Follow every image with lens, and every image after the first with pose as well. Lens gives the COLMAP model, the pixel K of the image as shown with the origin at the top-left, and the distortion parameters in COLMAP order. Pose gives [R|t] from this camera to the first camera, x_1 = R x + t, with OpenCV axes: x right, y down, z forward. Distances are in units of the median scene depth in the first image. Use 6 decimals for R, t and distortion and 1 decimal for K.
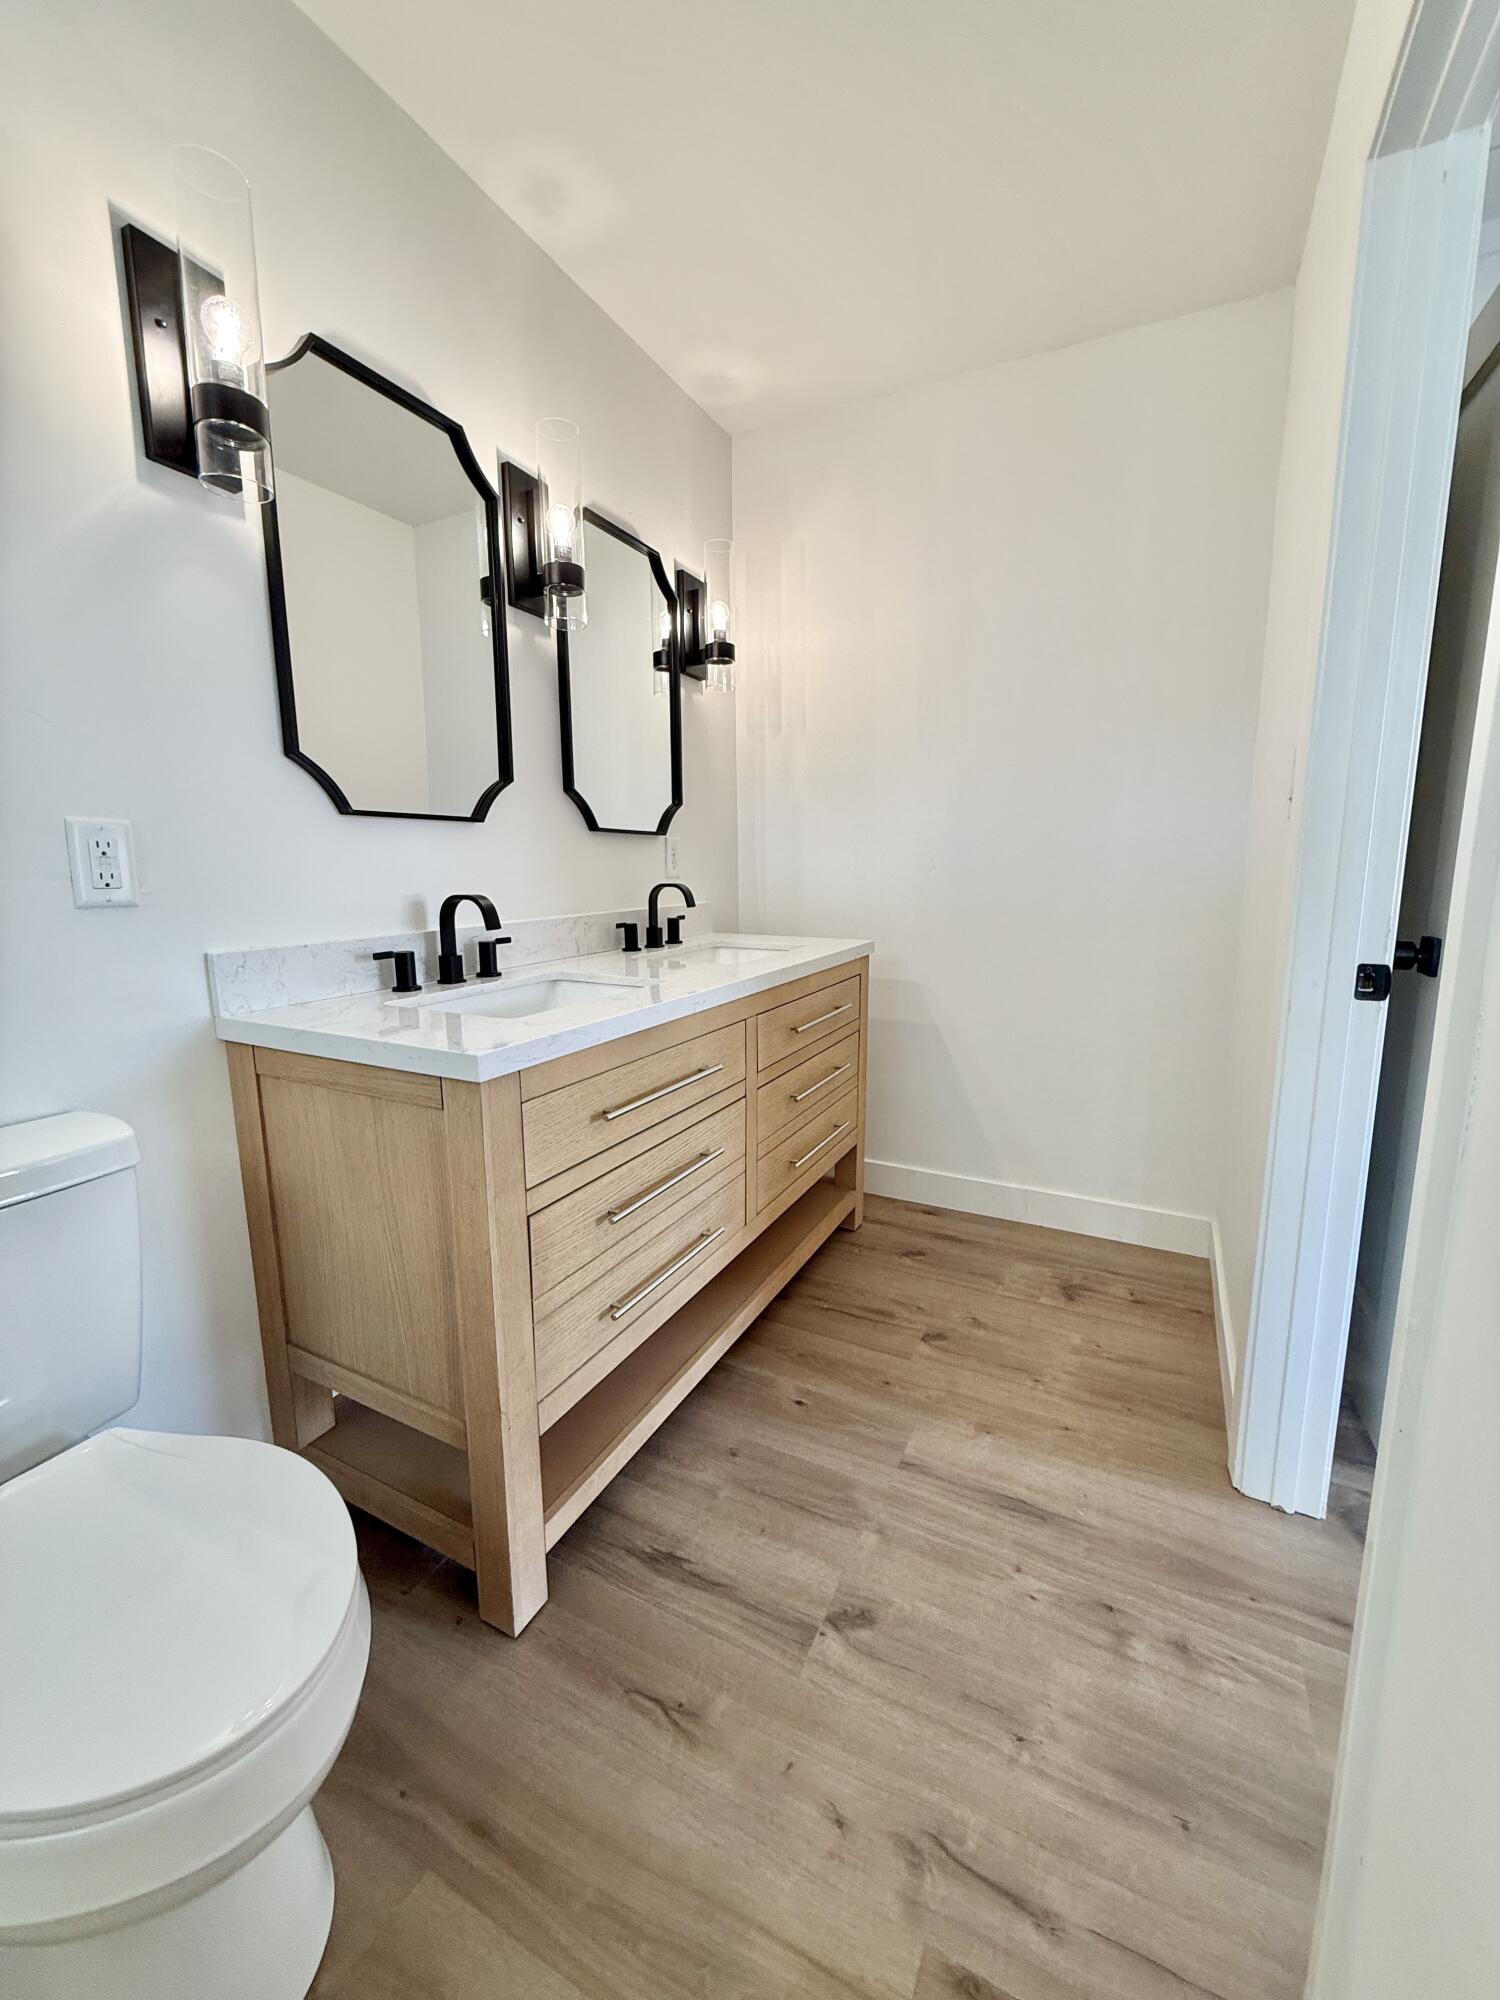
lens RADIAL K [[810.5, 0, 743.8], [0, 810.5, 999.6], [0, 0, 1]] dist [0.010677, 0.000051]
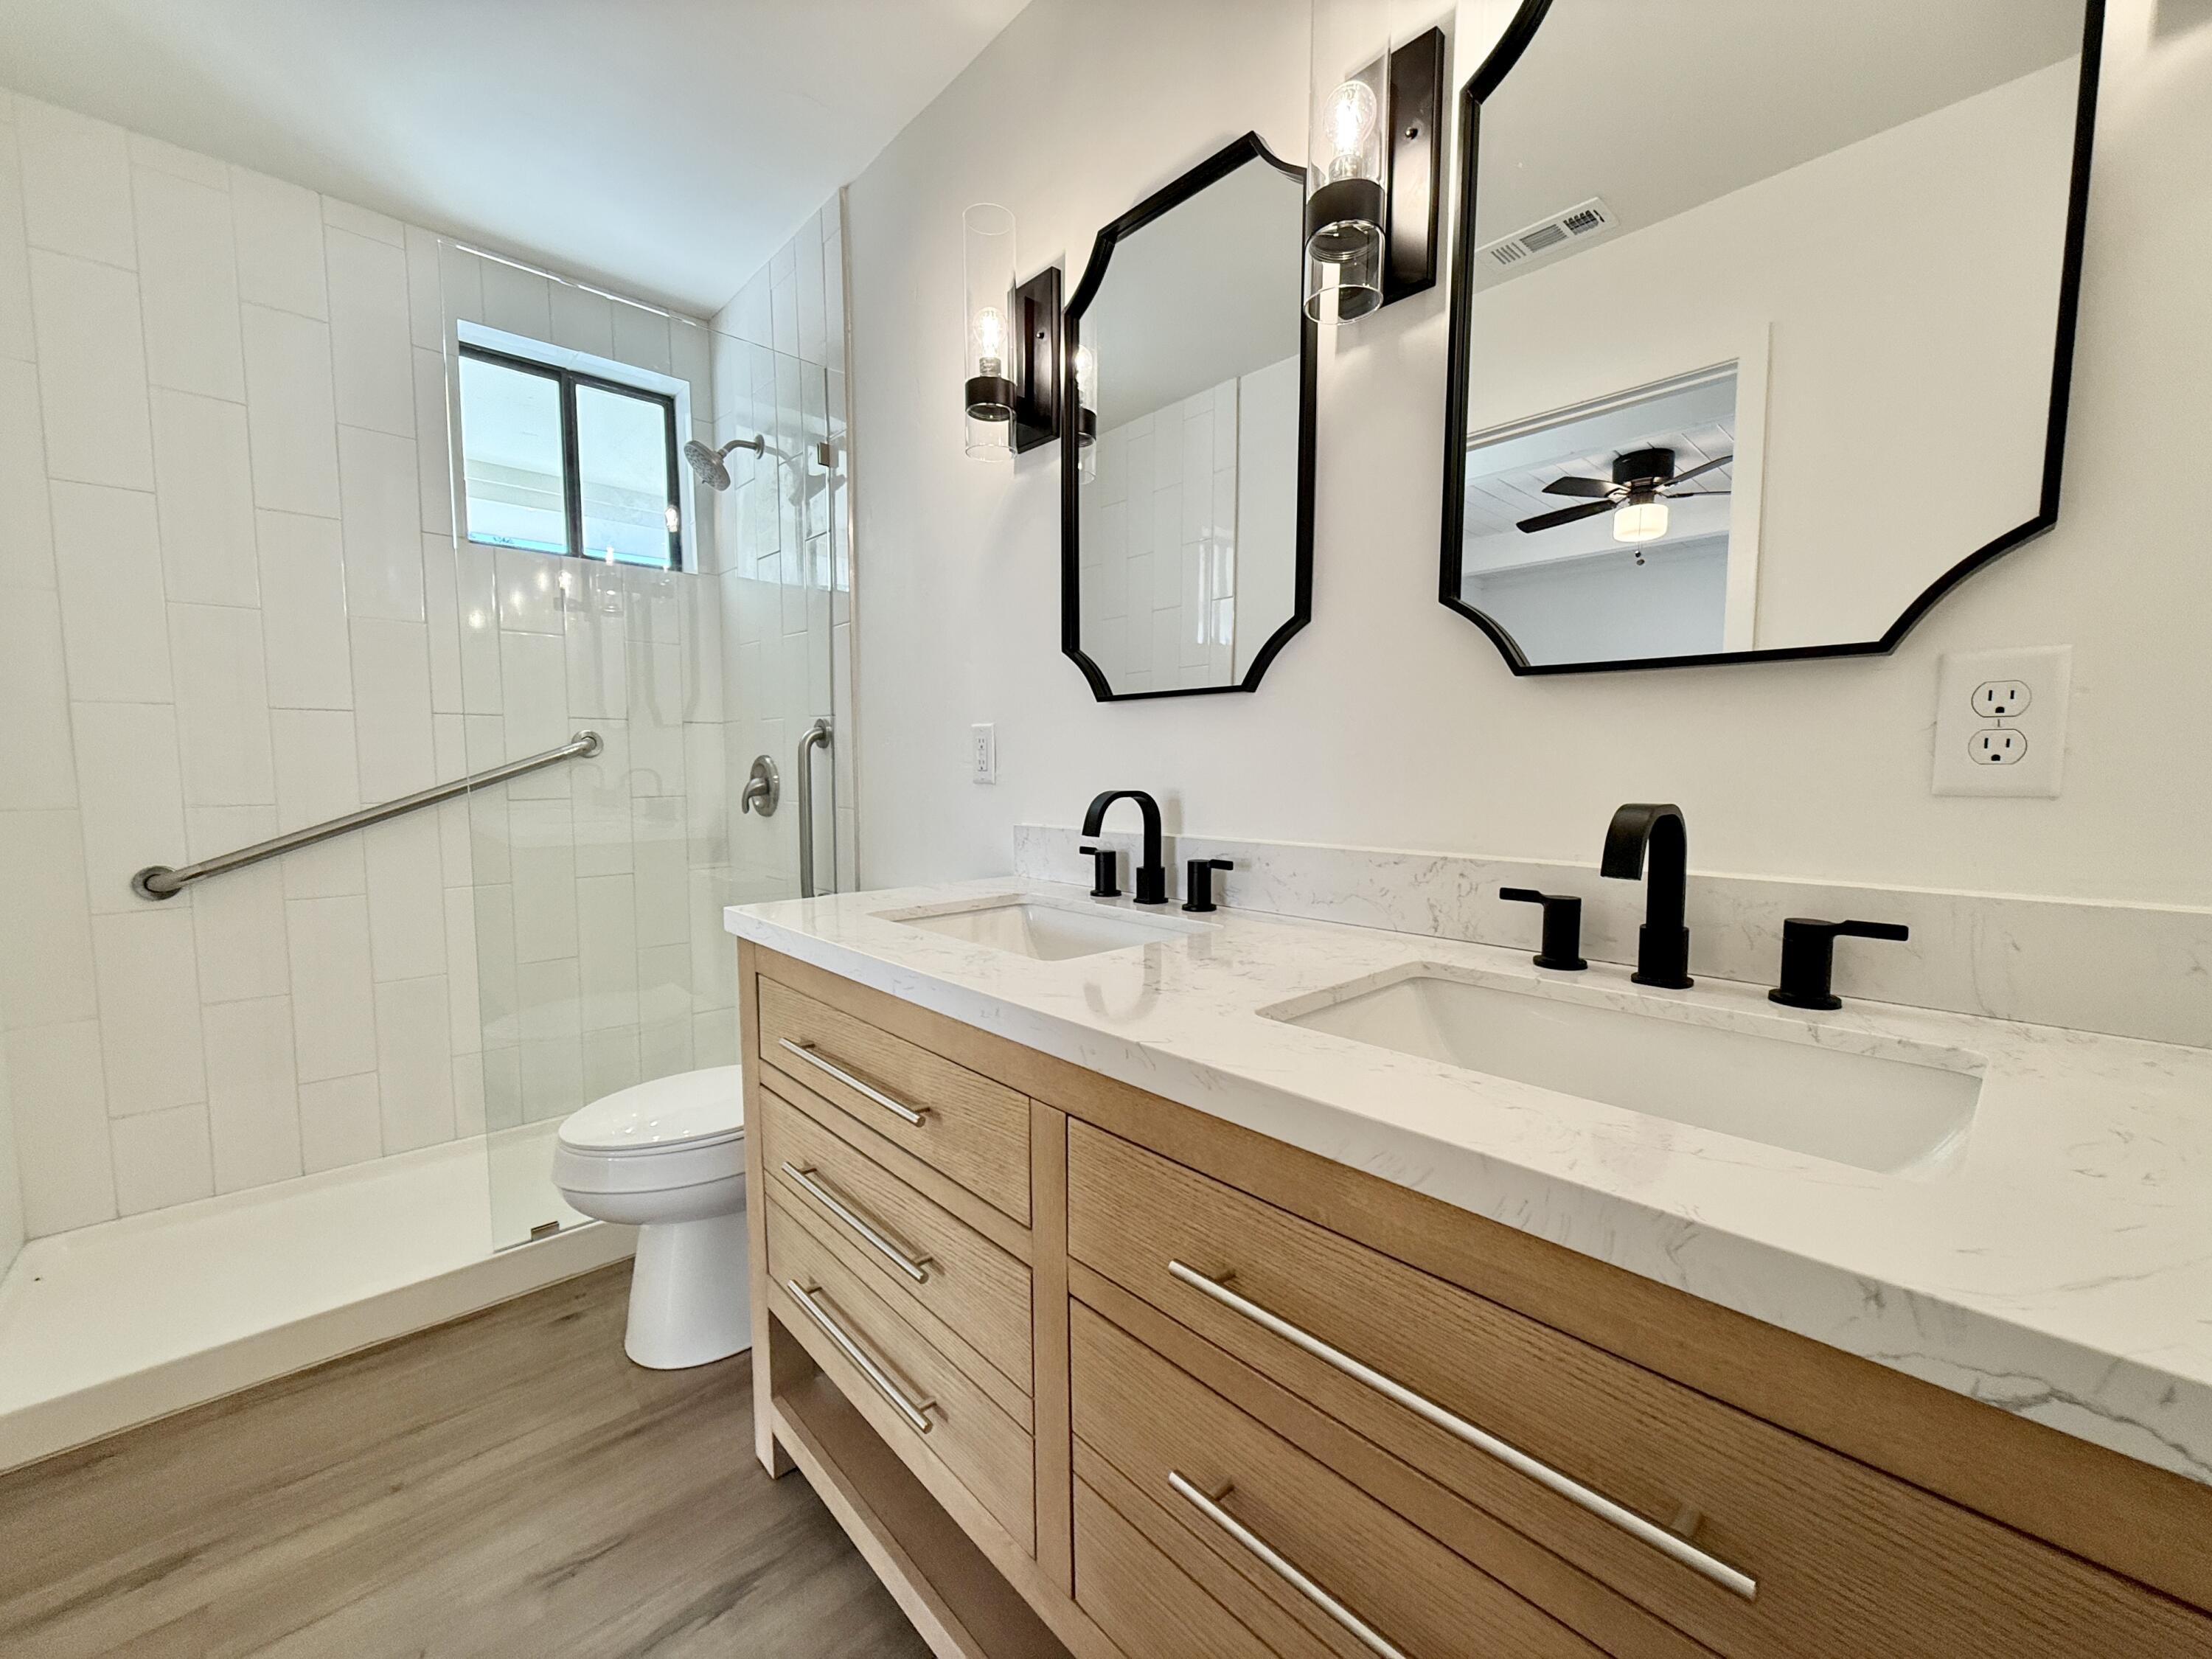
lens RADIAL K [[877.9, 0, 1112.2], [0, 877.9, 828.1], [0, 0, 1]] dist [-0.000079, 0.000354]
pose [[-0.332390, 0.075395, -0.940124, 0.418126], [-0.158467, 0.978164, 0.134473, -0.186654], [0.929734, 0.193676, -0.313185, 1.144339]]
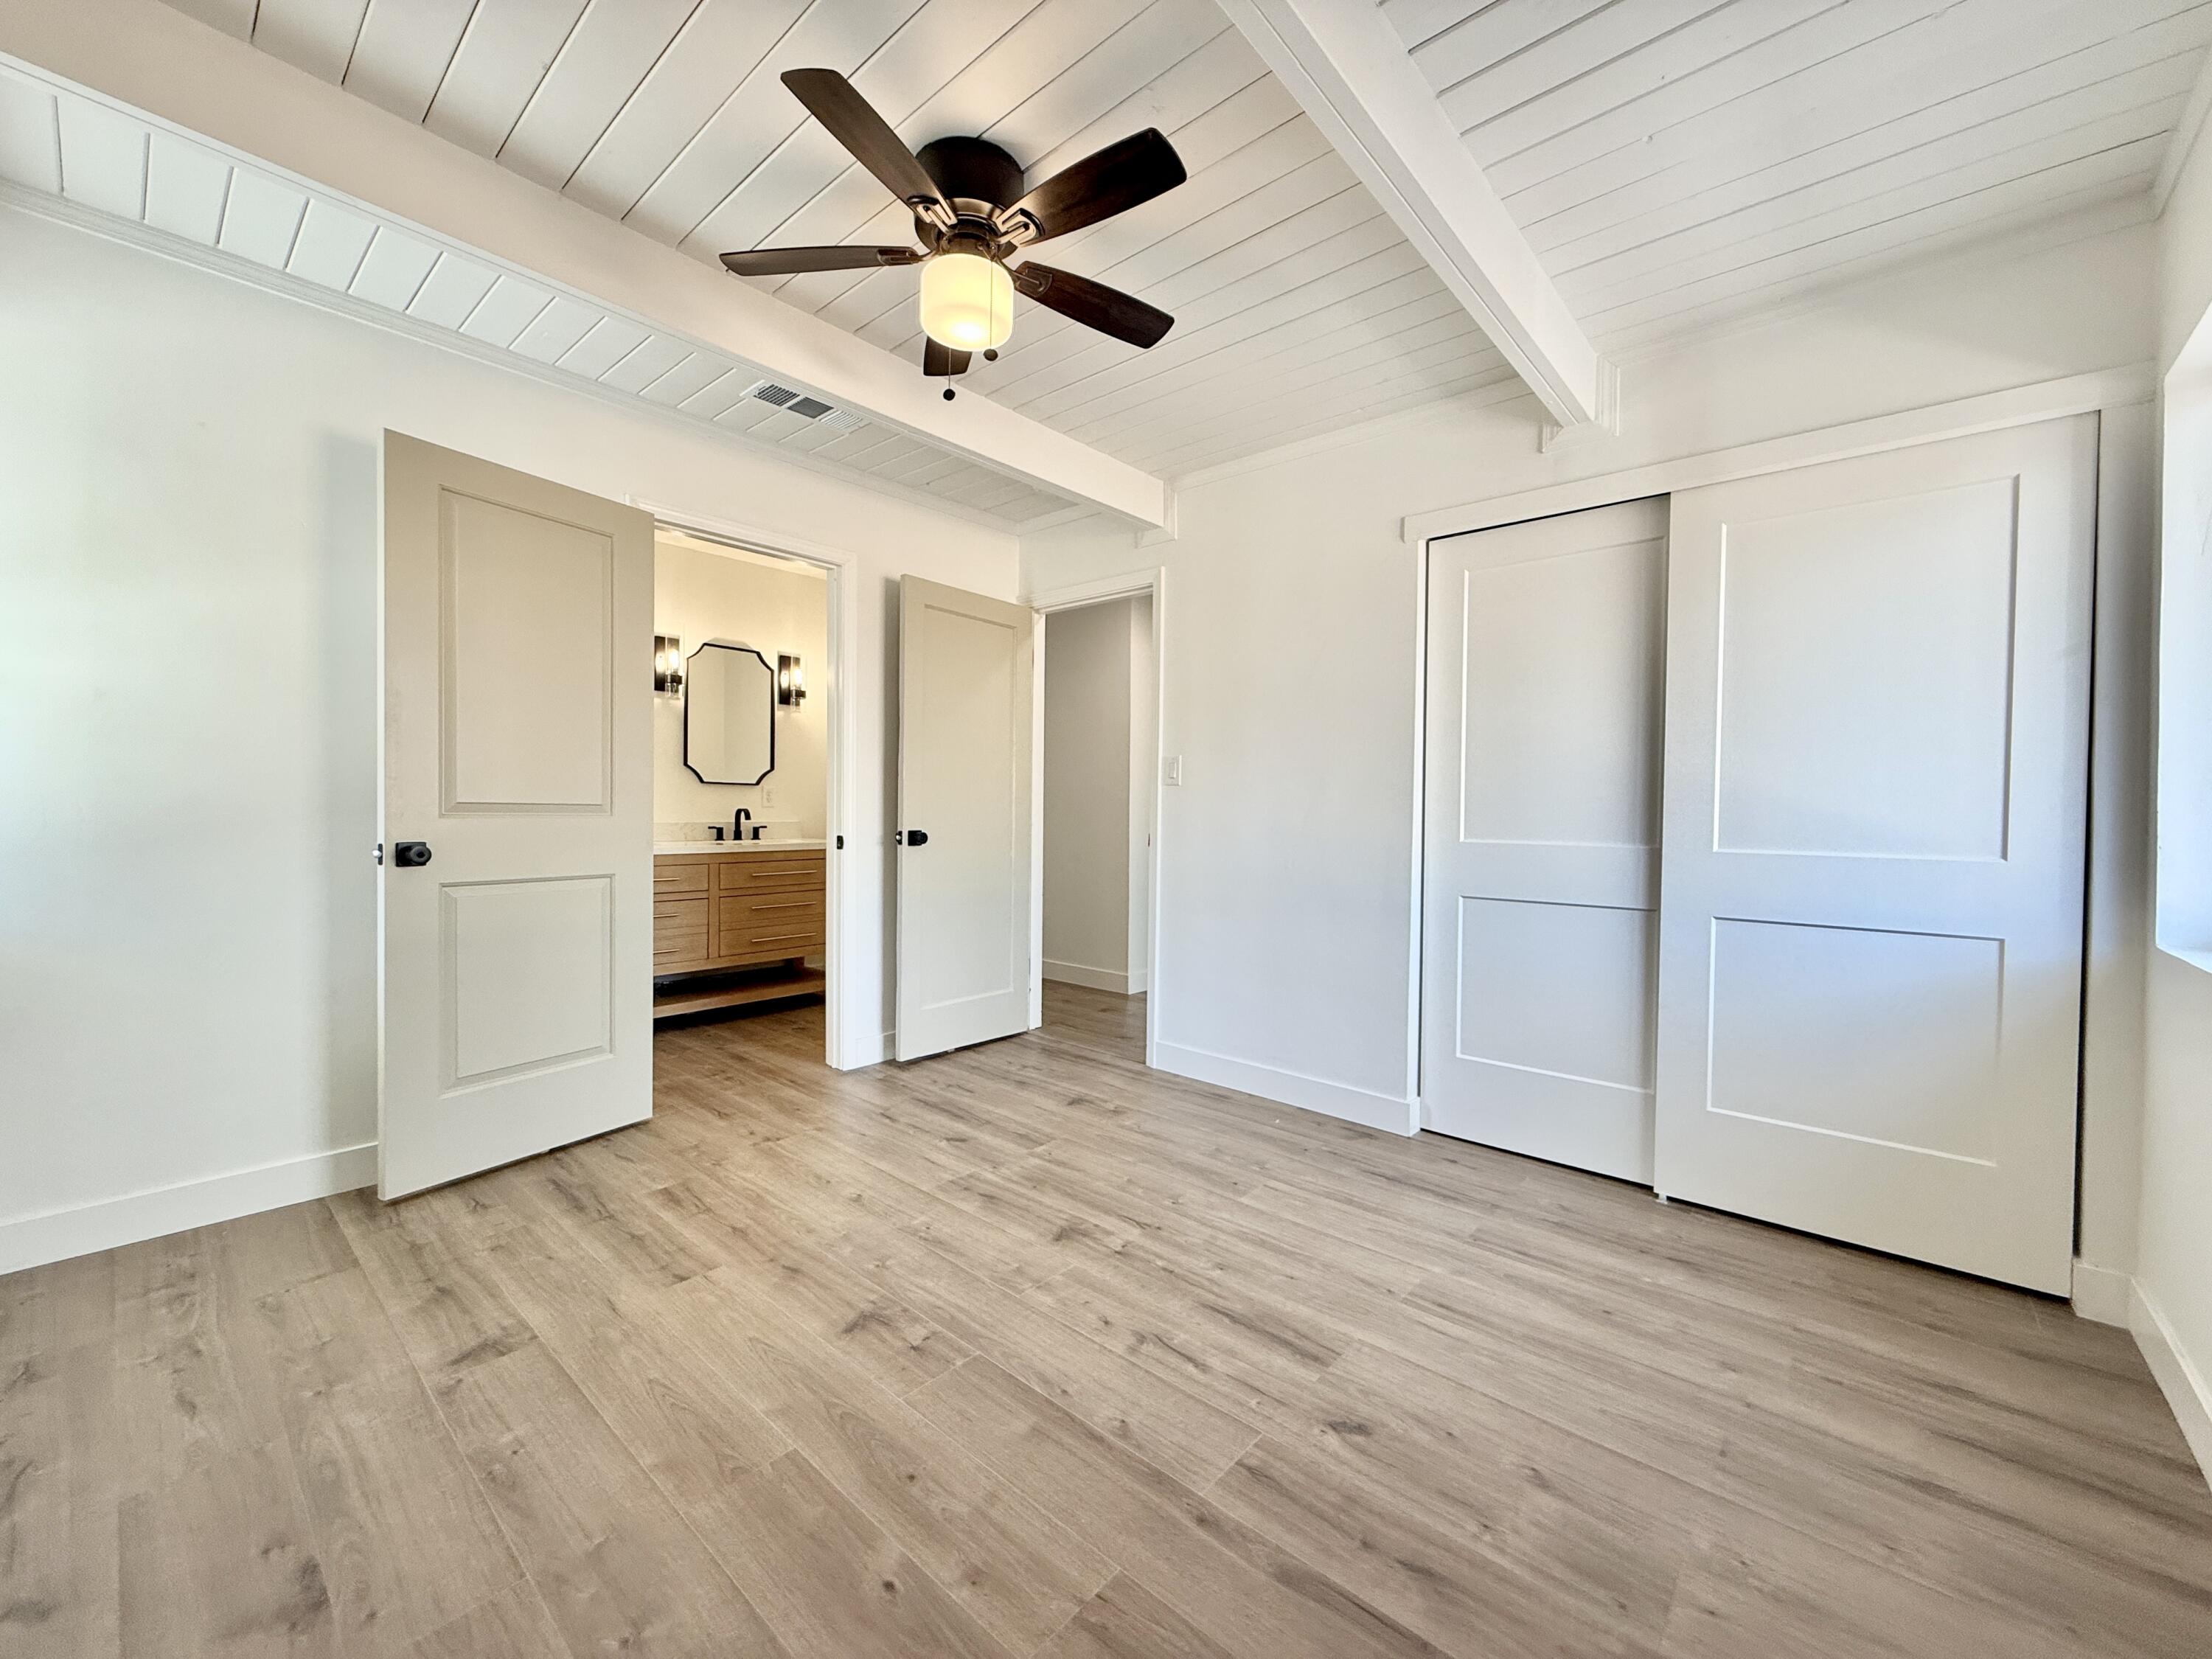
lens RADIAL K [[877.9, 0, 1112.2], [0, 877.9, 828.1], [0, 0, 1]] dist [-0.000079, 0.000354]
pose [[0.972387, 0.030955, -0.231310, 1.690678], [-0.063761, 0.988692, -0.135728, 0.187827], [0.224493, 0.146729, 0.963366, -1.170291]]
